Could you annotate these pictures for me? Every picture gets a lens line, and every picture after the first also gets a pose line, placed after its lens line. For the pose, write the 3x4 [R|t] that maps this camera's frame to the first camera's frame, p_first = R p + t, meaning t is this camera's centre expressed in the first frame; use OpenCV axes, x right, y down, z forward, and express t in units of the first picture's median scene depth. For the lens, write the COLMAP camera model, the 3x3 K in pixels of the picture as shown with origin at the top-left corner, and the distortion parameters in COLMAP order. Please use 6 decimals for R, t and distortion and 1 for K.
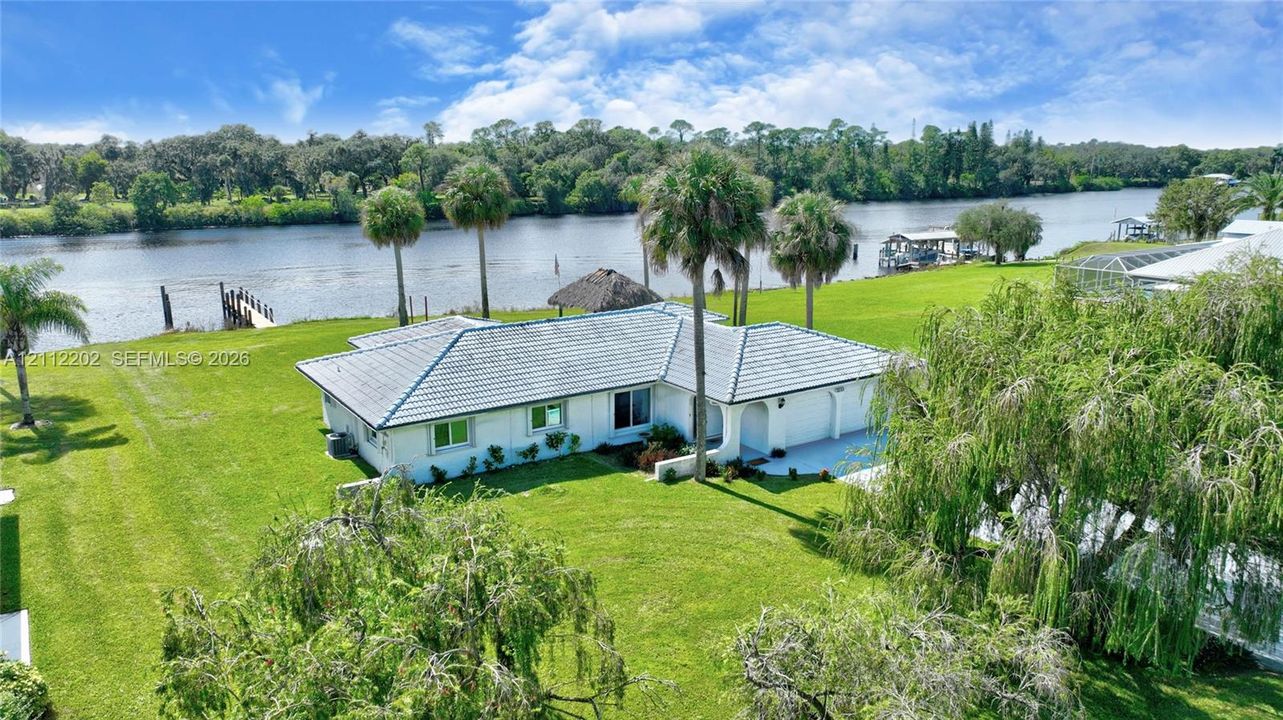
lens RADIAL K [[913.4, 0, 641.2], [0, 913.4, 354.2], [0, 0, 1]] dist [0.002294, 0.002497]
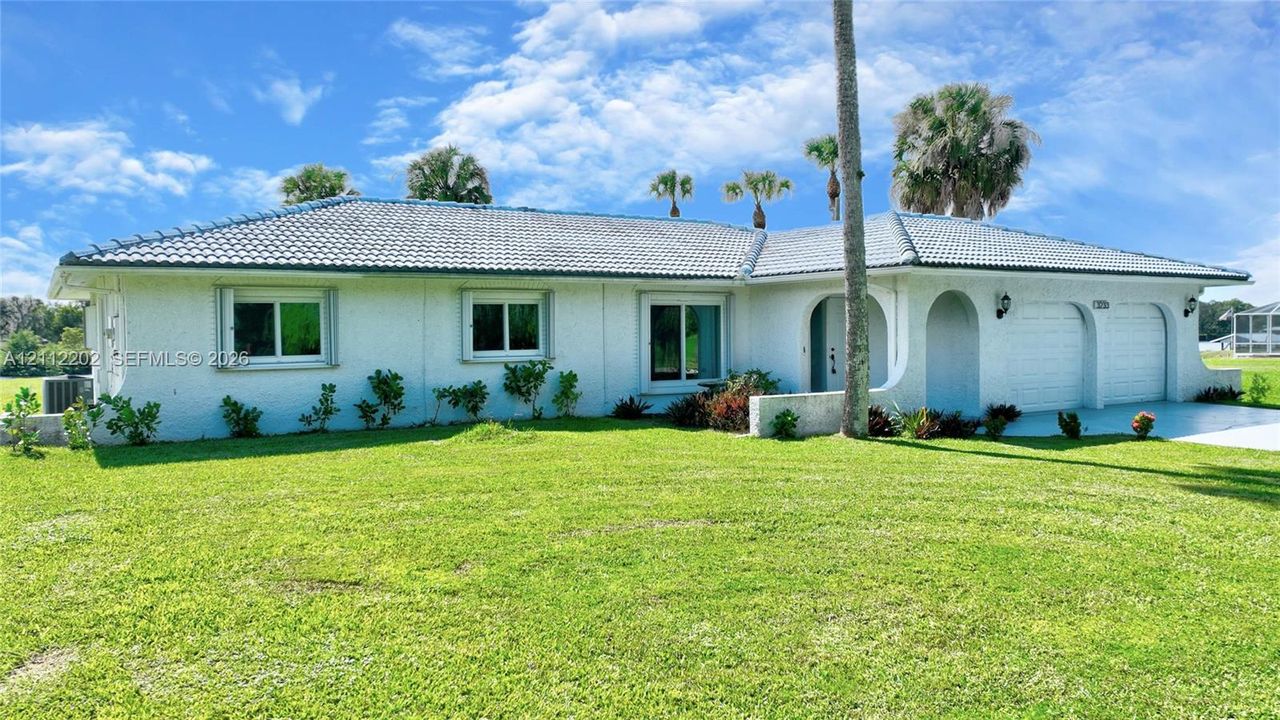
lens RADIAL K [[911.3, 0, 639.7], [0, 911.3, 354.2], [0, 0, 1]] dist [0.002294, 0.002497]
pose [[0.999865, -0.006575, -0.015073, -0.028592], [0.003137, 0.976018, -0.217665, 0.184479], [0.016143, 0.217589, 0.975907, 0.552255]]
